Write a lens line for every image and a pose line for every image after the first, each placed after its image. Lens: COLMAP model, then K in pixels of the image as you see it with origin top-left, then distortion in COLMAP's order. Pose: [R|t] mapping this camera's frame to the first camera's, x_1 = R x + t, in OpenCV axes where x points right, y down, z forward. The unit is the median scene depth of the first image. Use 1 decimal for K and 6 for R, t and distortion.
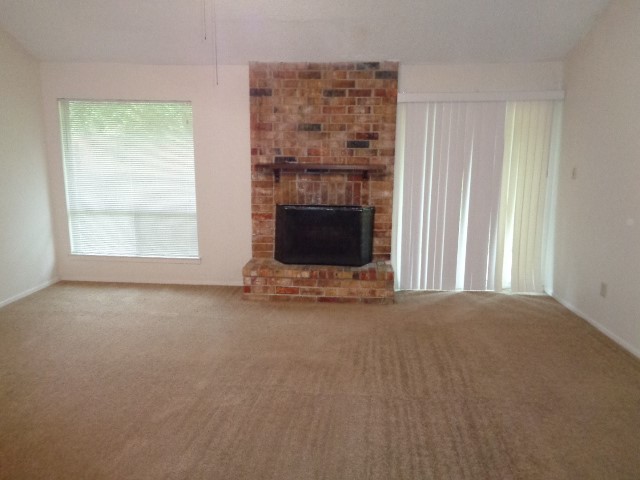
lens RADIAL K [[476.1, 0, 324.3], [0, 476.1, 238.9], [0, 0, 1]] dist [-0.008633, 0.011783]
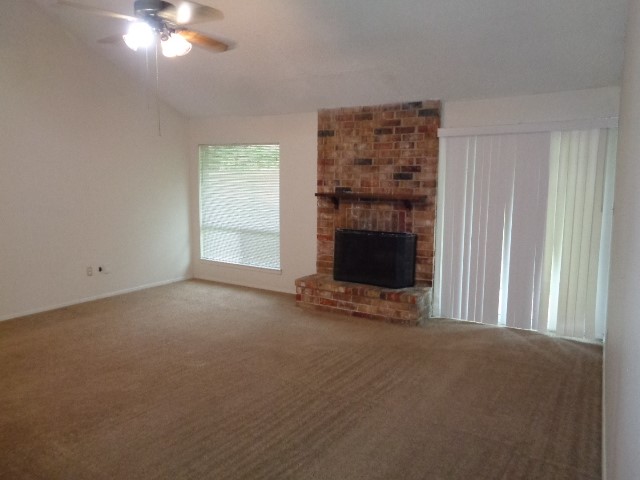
lens RADIAL K [[476.1, 0, 321.3], [0, 476.1, 237.8], [0, 0, 1]] dist [-0.008633, 0.011783]
pose [[0.887140, 0.056382, -0.458044, 0.411839], [-0.088510, 0.994871, -0.048965, 0.010779], [0.452934, 0.083980, 0.887580, -0.039363]]
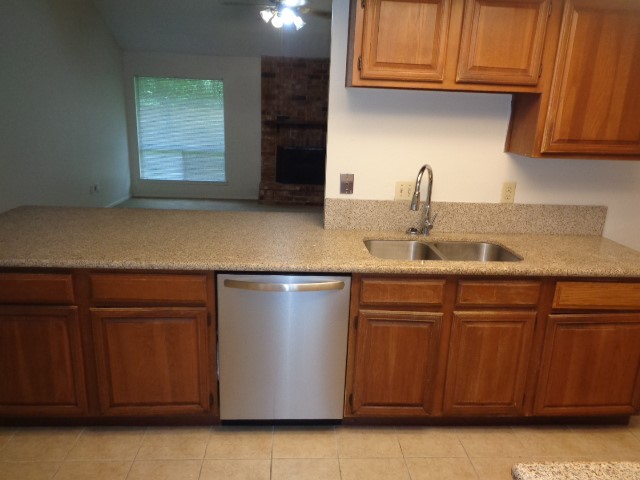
lens RADIAL K [[476.1, 0, 316.9], [0, 476.1, 239.0], [0, 0, 1]] dist [-0.008633, 0.011783]
pose [[0.995221, -0.004707, 0.097534, -0.129139], [-0.002433, 0.997332, 0.072958, 0.123995], [-0.097617, -0.072847, 0.992554, -0.639621]]
